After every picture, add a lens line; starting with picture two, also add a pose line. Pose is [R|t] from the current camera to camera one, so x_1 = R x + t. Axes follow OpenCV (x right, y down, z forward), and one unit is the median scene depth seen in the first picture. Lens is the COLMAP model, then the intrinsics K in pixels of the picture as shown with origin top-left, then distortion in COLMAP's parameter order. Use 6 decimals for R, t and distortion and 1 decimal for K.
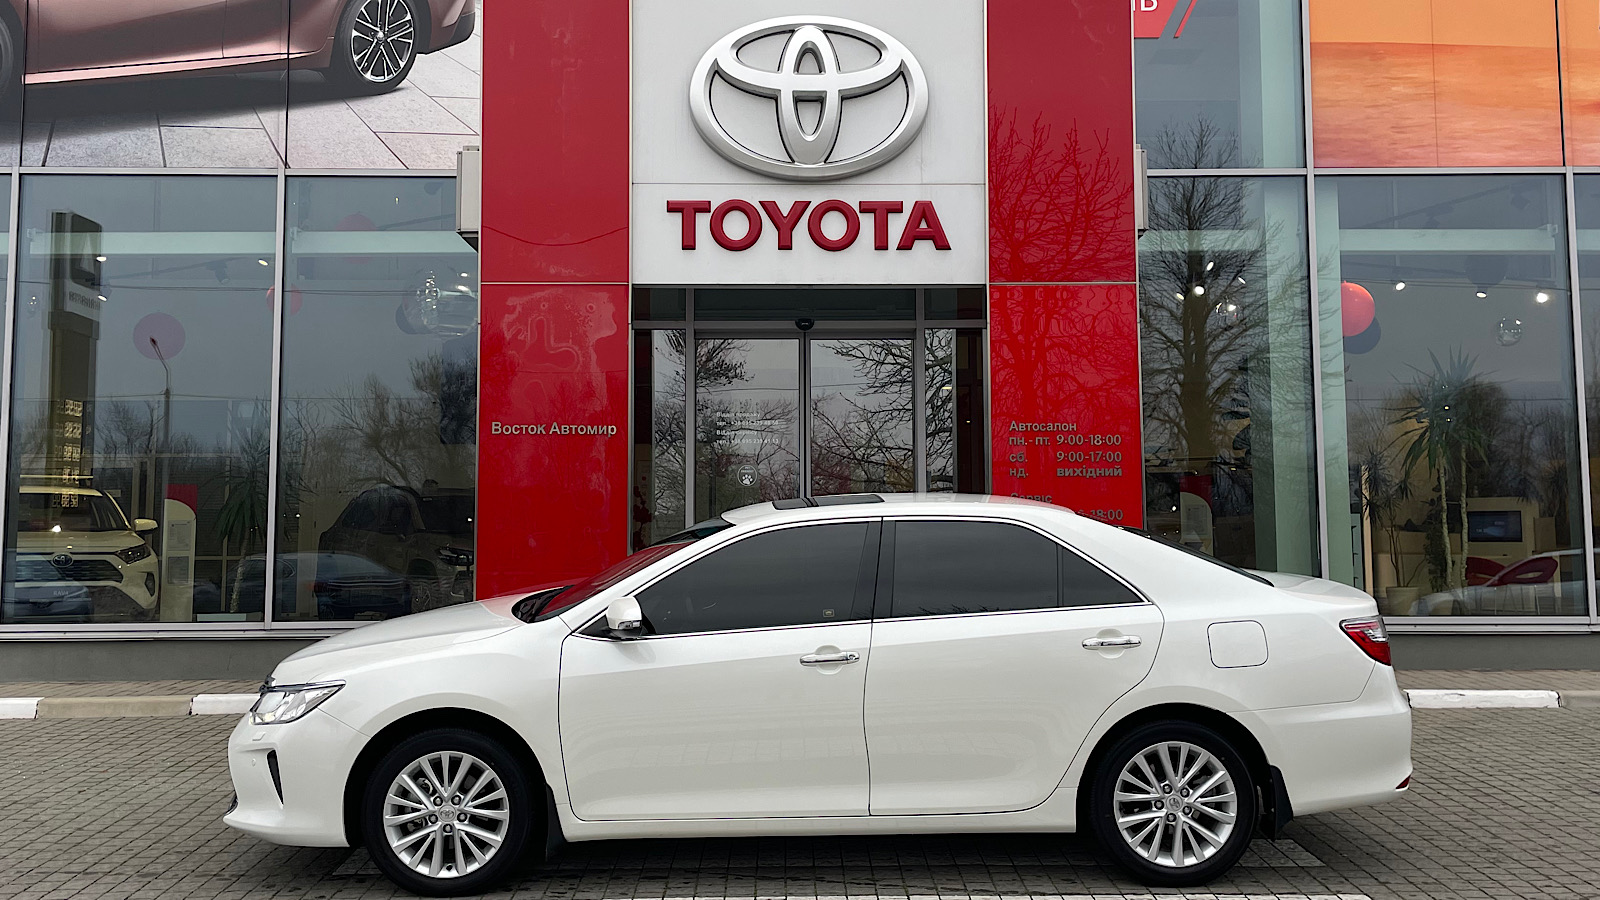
lens RADIAL K [[1502.1, 0, 798.8], [0, 1502.1, 392.9], [0, 0, 1]] dist [0.102712, -0.139687]
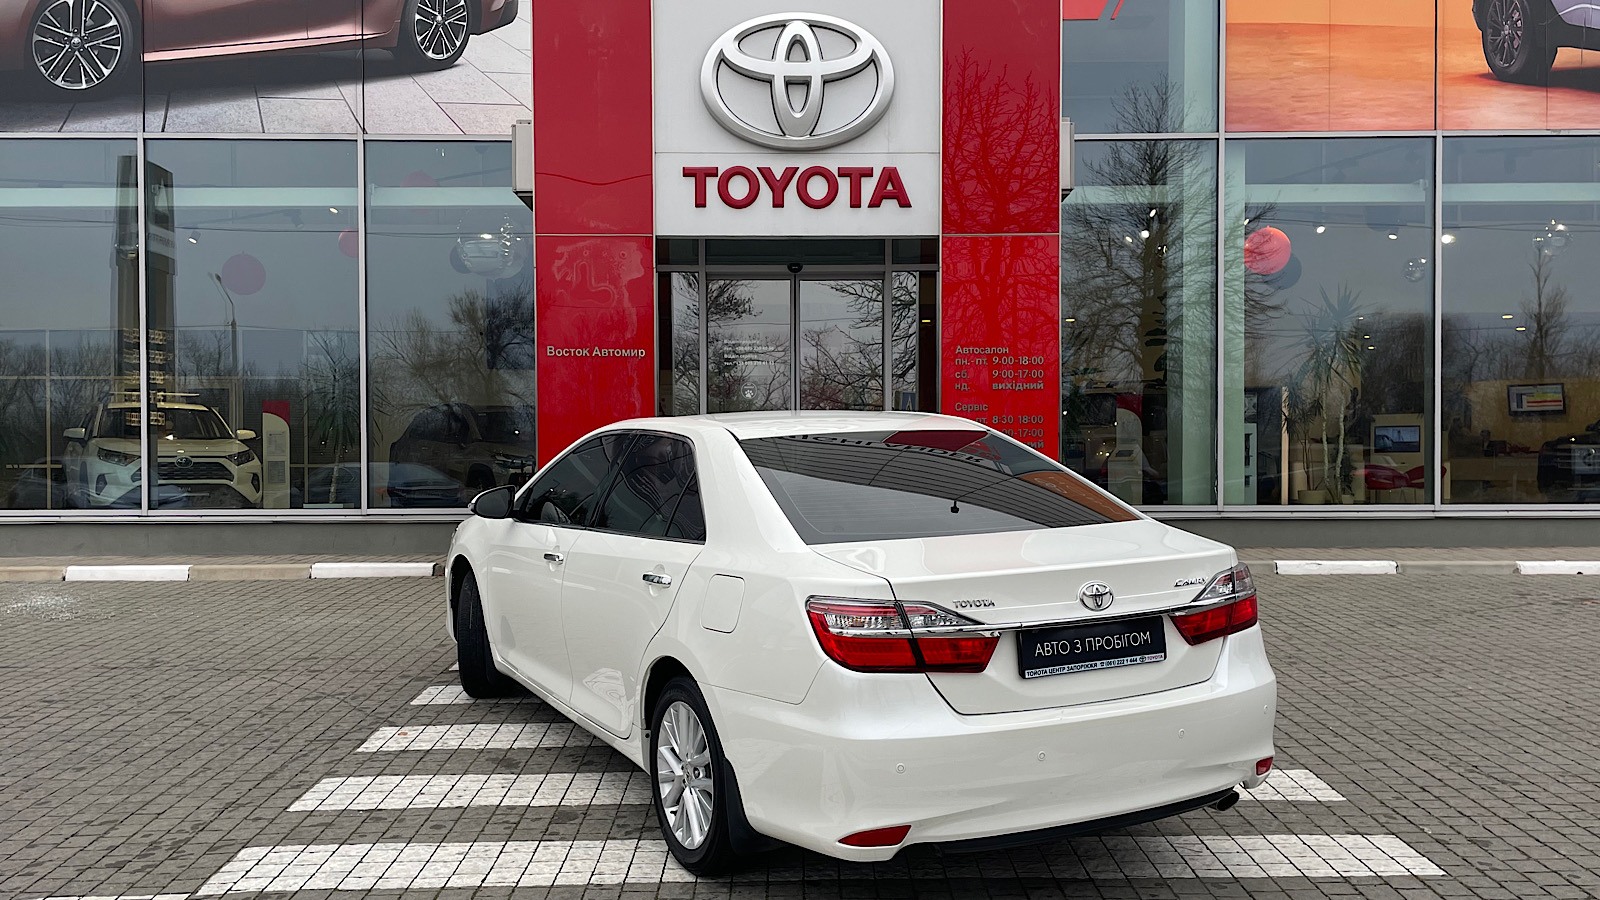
lens RADIAL K [[1405.1, 0, 792.2], [0, 1405.1, 478.6], [0, 0, 1]] dist [0.102785, -0.139452]
pose [[0.999964, 0.000746, -0.008456, 0.010724], [0.000163, 0.994258, 0.107011, 0.002651], [0.008488, -0.107008, 0.994222, -0.158075]]
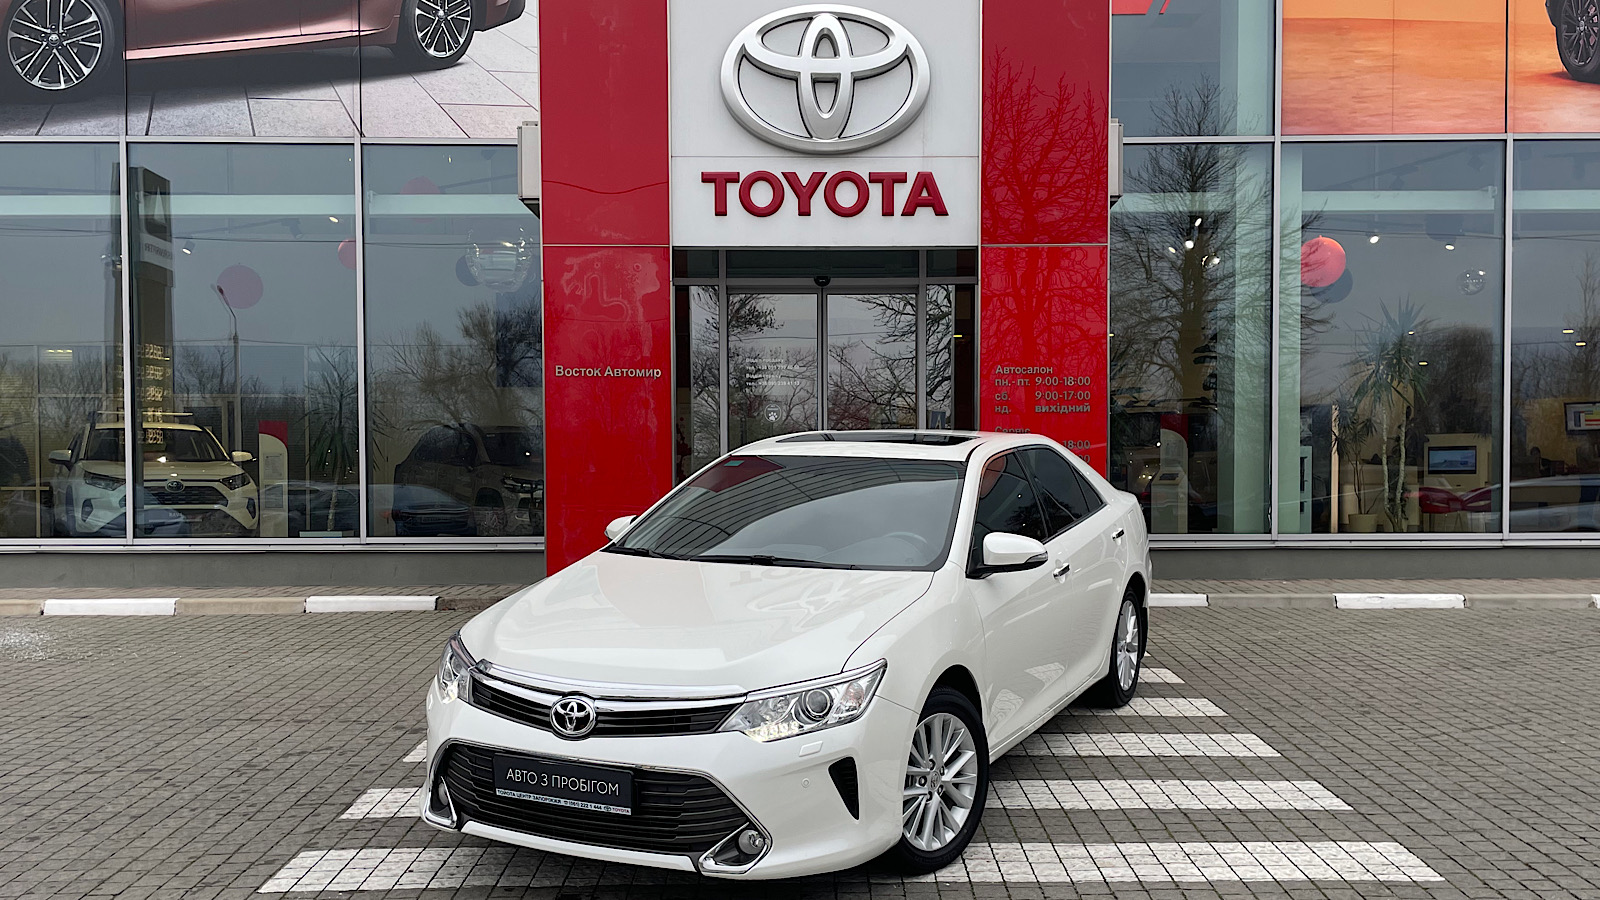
lens RADIAL K [[1439.3, 0, 814.5], [0, 1439.3, 512.9], [0, 0, 1]] dist [0.098596, -0.130604]
pose [[0.999961, 0.000816, -0.008829, 0.007392], [0.000240, 0.992900, 0.118953, -0.000566], [0.008864, -0.118951, 0.992861, -0.109946]]
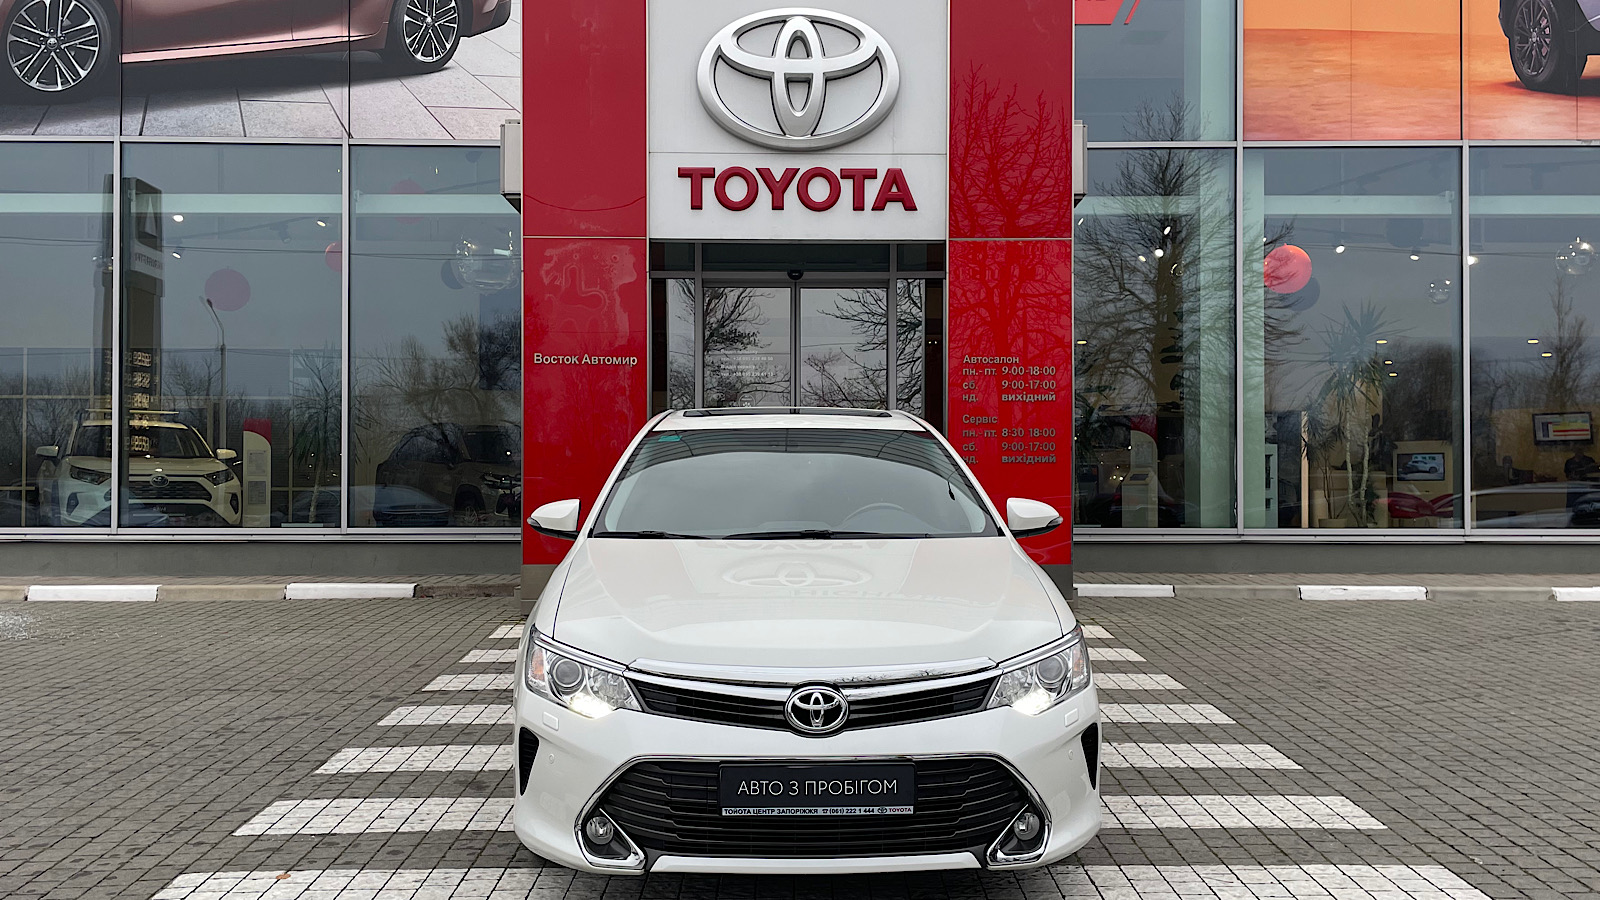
lens RADIAL K [[1434.0, 0, 797.5], [0, 1434.0, 471.4], [0, 0, 1]] dist [0.100551, -0.134043]
pose [[0.999952, 0.005229, -0.008271, 0.014618], [-0.004575, 0.997004, 0.077215, 0.019766], [0.008650, -0.077174, 0.996980, -0.129034]]
